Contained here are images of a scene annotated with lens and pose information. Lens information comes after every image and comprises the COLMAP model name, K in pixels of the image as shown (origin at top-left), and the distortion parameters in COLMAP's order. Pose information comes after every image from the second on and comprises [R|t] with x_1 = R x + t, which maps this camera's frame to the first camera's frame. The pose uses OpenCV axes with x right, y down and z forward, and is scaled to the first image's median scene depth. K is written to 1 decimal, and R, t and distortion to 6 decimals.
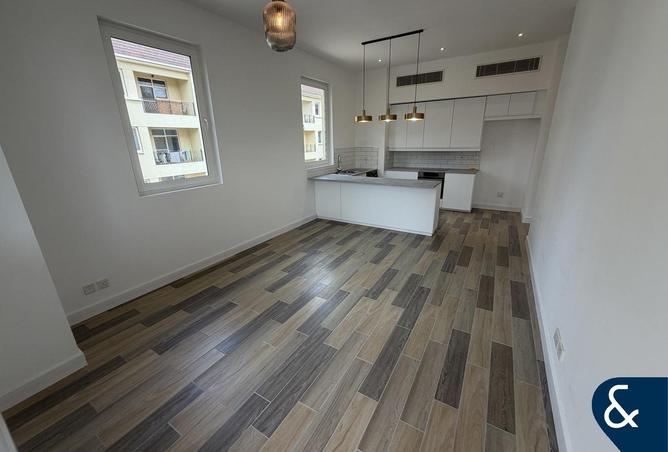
lens RADIAL K [[267.4, 0, 334.2], [0, 267.4, 223.9], [0, 0, 1]] dist [0.001213, 0.000050]
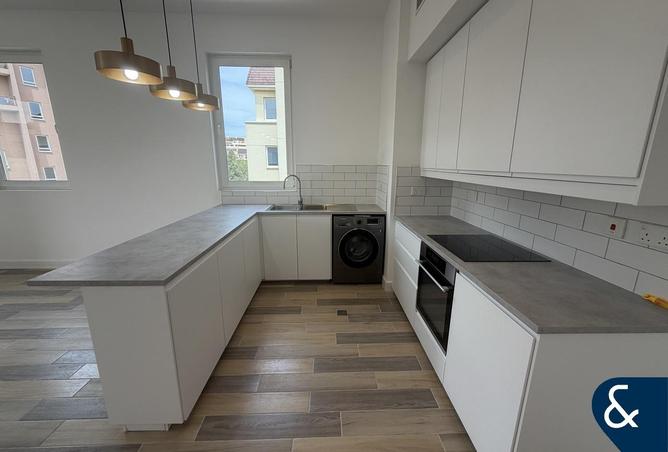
lens RADIAL K [[267.4, 0, 334.2], [0, 267.4, 223.9], [0, 0, 1]] dist [0.001213, 0.000050]
pose [[0.549601, 0.208730, -0.808931, 0.538105], [-0.268383, 0.961073, 0.065643, -0.213150], [0.791144, 0.181026, 0.584227, 0.736222]]
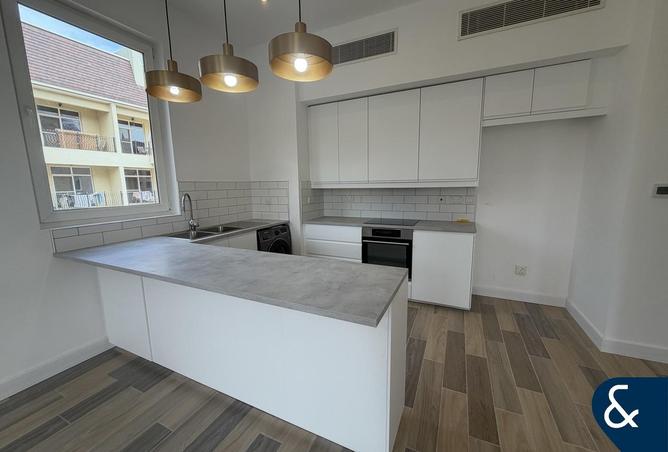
lens RADIAL K [[267.4, 0, 334.2], [0, 267.4, 223.9], [0, 0, 1]] dist [0.001213, 0.000050]
pose [[0.994272, -0.009592, 0.106449, 0.214099], [0.026438, 0.987085, -0.157998, -0.125311], [-0.103558, 0.159907, 0.981685, 0.521386]]
